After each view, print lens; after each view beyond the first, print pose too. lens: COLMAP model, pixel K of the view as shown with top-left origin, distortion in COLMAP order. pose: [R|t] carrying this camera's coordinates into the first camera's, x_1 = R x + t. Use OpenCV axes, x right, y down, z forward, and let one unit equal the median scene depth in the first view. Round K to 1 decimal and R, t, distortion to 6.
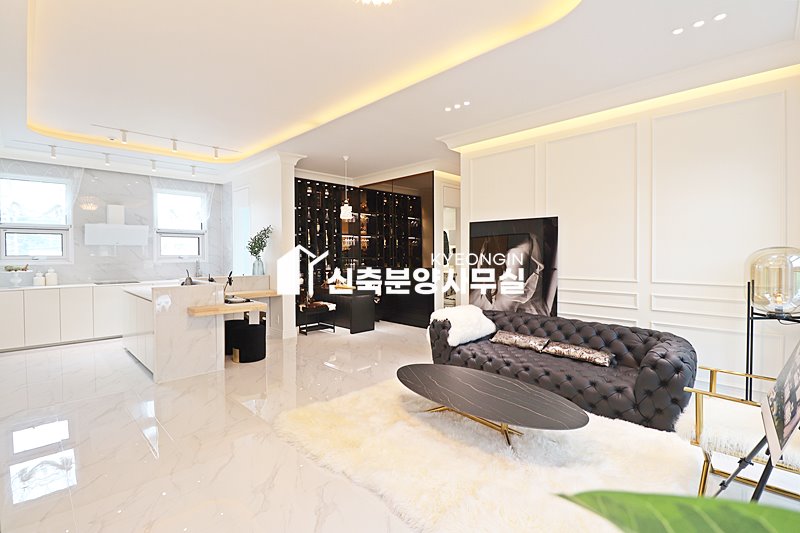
lens RADIAL K [[377.9, 0, 397.5], [0, 377.9, 258.3], [0, 0, 1]] dist [-0.006179, -0.000712]
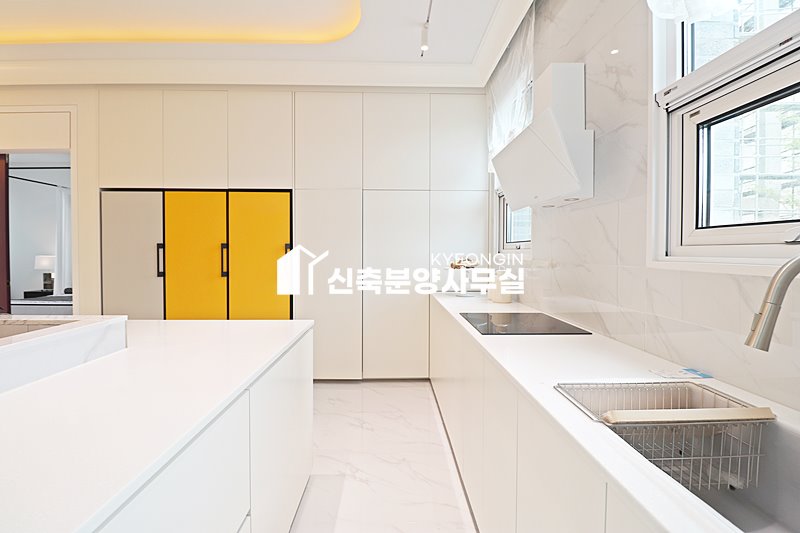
lens RADIAL K [[369.3, 0, 400.4], [0, 369.3, 261.0], [0, 0, 1]] dist [-0.020260, 0.000383]
pose [[-0.680404, 0.019154, -0.732587, -0.439800], [-0.007674, 0.999417, 0.033258, 0.004363], [0.732797, 0.028250, -0.679861, 1.113120]]
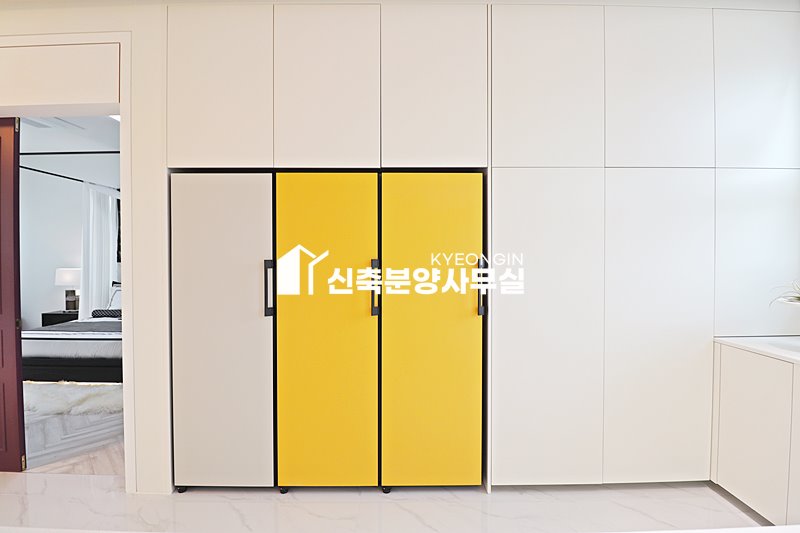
lens RADIAL K [[366.6, 0, 400.5], [0, 366.6, 257.7], [0, 0, 1]] dist [-0.012731, -0.000219]
pose [[-0.698579, 0.013135, -0.715412, -0.445484], [-0.000193, 0.999828, 0.018545, -0.008472], [0.715533, 0.013094, -0.698456, 0.799358]]
